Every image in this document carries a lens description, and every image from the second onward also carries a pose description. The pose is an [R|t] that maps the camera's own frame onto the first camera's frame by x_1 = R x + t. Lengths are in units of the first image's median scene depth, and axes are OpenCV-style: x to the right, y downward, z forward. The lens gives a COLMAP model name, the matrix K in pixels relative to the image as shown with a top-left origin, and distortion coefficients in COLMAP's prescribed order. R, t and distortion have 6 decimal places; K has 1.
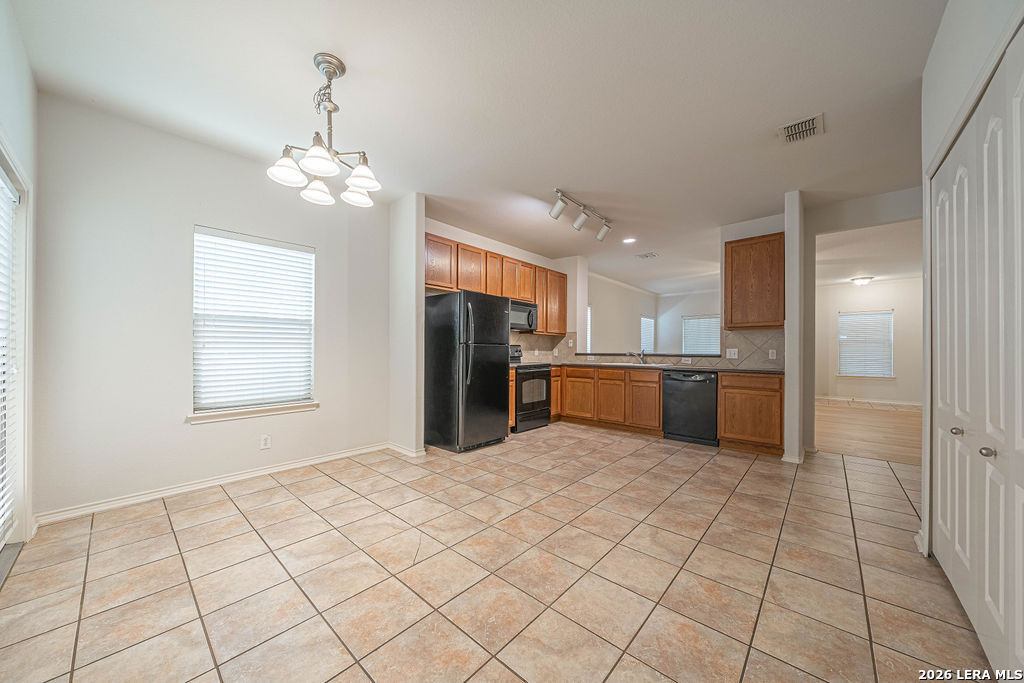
lens RADIAL K [[355.3, 0, 505.6], [0, 355.3, 349.0], [0, 0, 1]] dist [-0.002160, -0.000040]
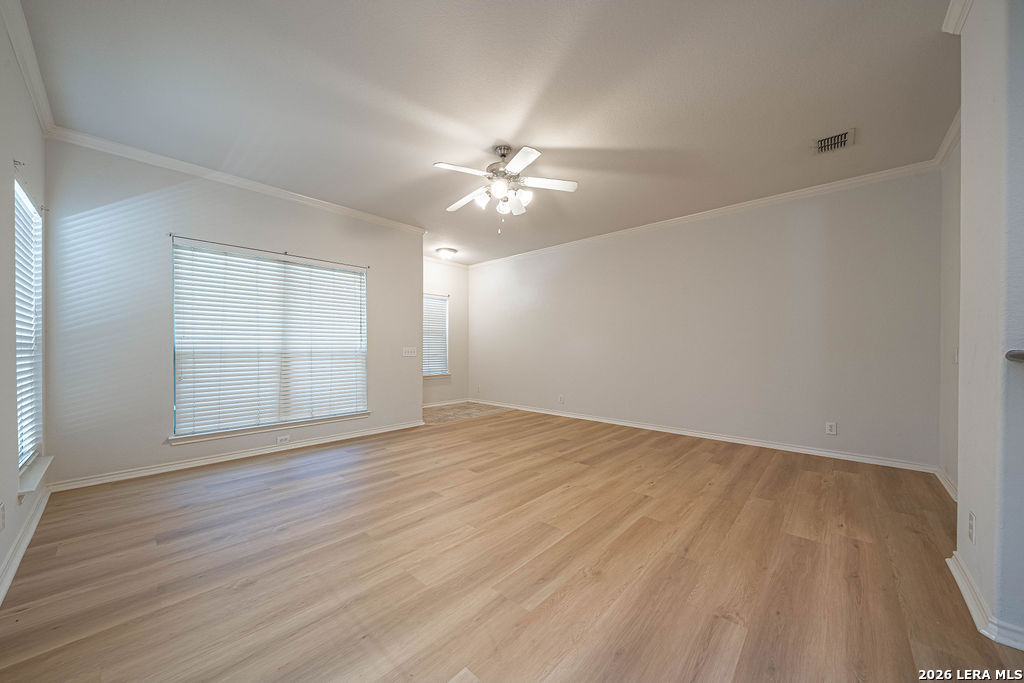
lens RADIAL K [[355.3, 0, 505.6], [0, 355.3, 349.0], [0, 0, 1]] dist [-0.002160, -0.000040]
pose [[0.026458, -0.014498, 0.999545, 0.412744], [-0.007307, 0.999865, 0.014696, 0.011212], [-0.999623, -0.007693, 0.026348, 1.540128]]
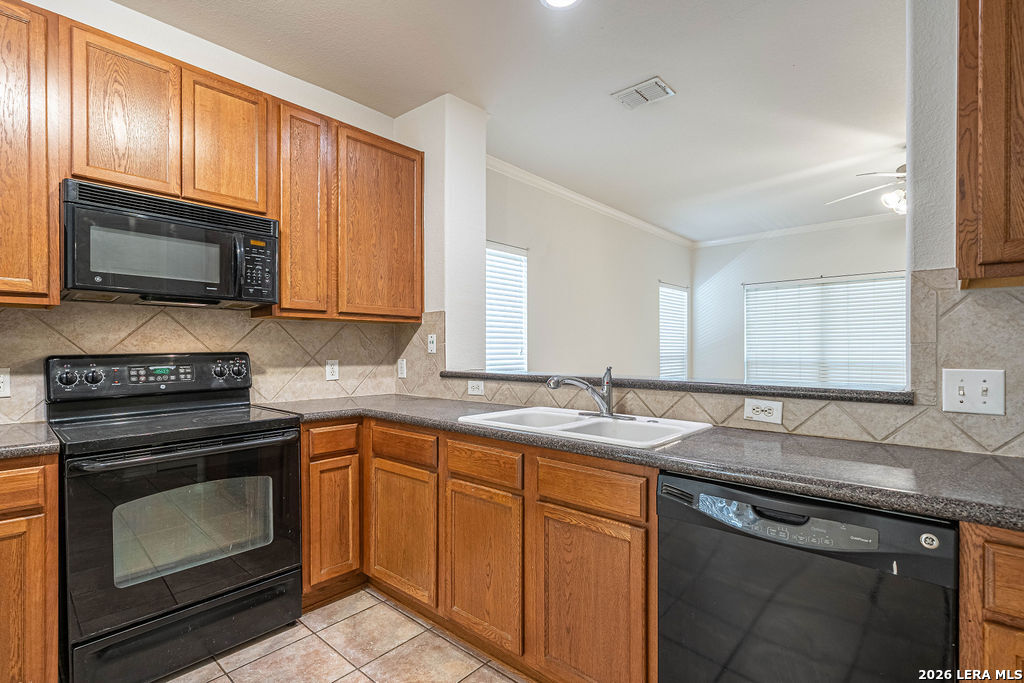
lens RADIAL K [[481.4, 0, 506.5], [0, 481.4, 351.3], [0, 0, 1]] dist [-0.000806, -0.000115]
pose [[0.999936, -0.010372, 0.004595, 0.366266], [0.010324, 0.999895, 0.010185, -0.018704], [-0.004700, -0.010137, 0.999938, 0.740336]]
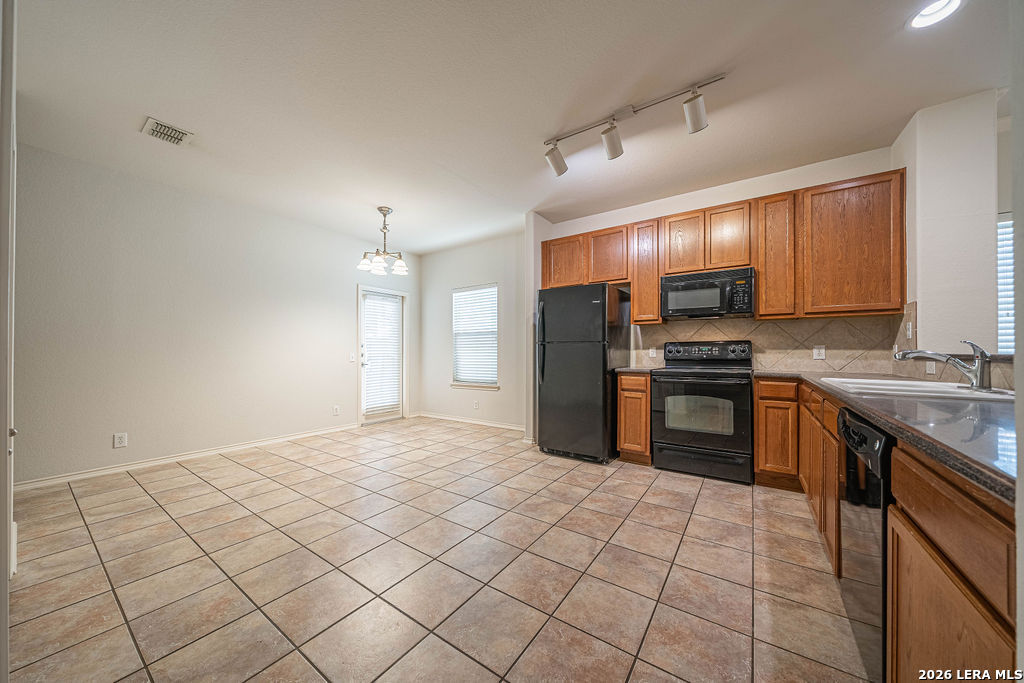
lens RADIAL K [[351.6, 0, 506.1], [0, 351.6, 349.5], [0, 0, 1]] dist [-0.002927, -0.000144]
pose [[0.124108, -0.011492, -0.992202, 0.757537], [0.004435, 0.999929, -0.011027, 0.011486], [0.992259, -0.003032, 0.124150, 0.692626]]
